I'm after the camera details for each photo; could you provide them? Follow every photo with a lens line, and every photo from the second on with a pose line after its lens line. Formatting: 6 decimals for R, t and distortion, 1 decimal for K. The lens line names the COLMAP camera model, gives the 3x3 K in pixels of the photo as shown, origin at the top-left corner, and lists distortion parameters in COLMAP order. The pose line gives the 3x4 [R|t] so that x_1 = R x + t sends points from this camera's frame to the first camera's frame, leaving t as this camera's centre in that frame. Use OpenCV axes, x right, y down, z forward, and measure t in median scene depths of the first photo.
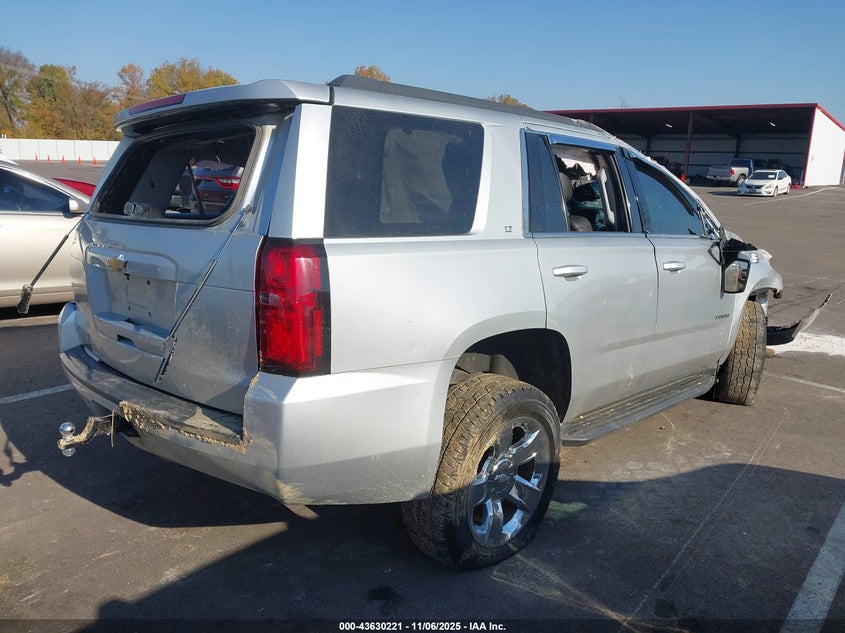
lens RADIAL K [[667.5, 0, 424.3], [0, 667.5, 318.6], [0, 0, 1]] dist [0.020140, -0.018609]
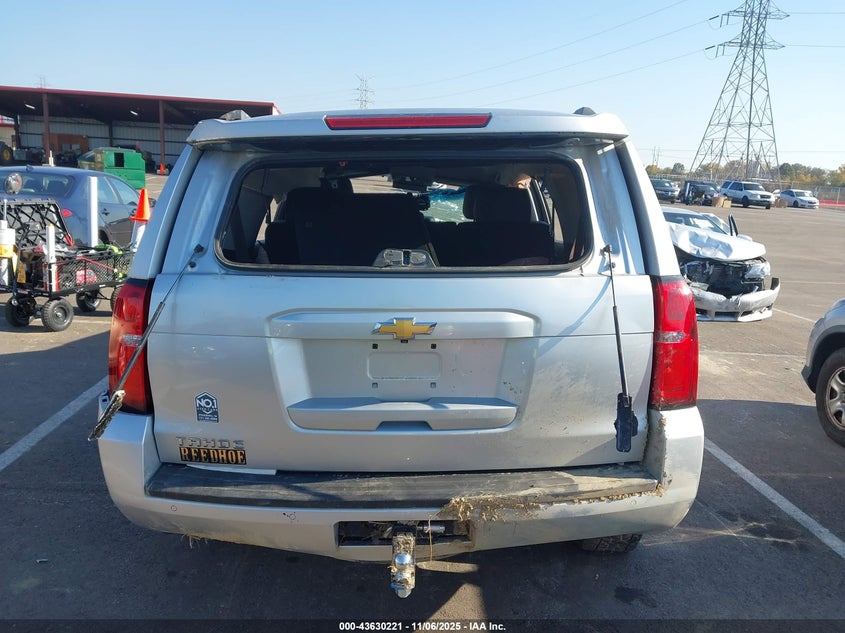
lens RADIAL K [[667.5, 0, 421.6], [0, 667.5, 318.2], [0, 0, 1]] dist [0.020140, -0.018609]
pose [[0.706530, -0.144657, 0.692740, -0.970219], [0.132080, 0.988640, 0.071737, -0.146533], [-0.695248, 0.040813, 0.717610, 0.436133]]
